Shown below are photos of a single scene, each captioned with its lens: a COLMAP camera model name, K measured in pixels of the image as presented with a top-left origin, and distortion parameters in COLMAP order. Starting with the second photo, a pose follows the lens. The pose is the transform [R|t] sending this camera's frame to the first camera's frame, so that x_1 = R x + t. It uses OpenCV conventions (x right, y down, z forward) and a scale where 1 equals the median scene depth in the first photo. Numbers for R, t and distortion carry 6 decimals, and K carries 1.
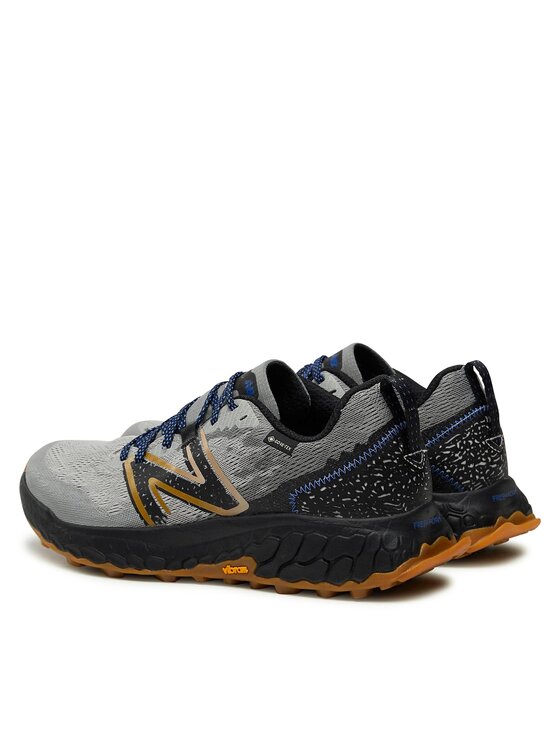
lens RADIAL K [[2077.4, 0, 279.9], [0, 2077.4, 372.9], [0, 0, 1]] dist [-0.013916, 0.000000]
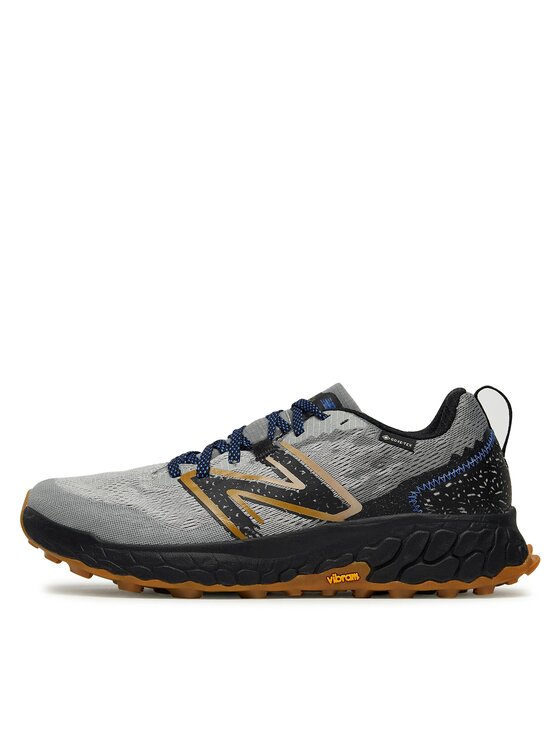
lens RADIAL K [[1234.9, 0, 280.1], [0, 1234.9, 373.4], [0, 0, 1]] dist [-0.146390, 0.000000]
pose [[0.863728, 0.093112, 0.495281, -0.335506], [0.035199, 0.969237, -0.243599, 0.141183], [-0.502727, 0.227837, 0.833880, 0.529608]]
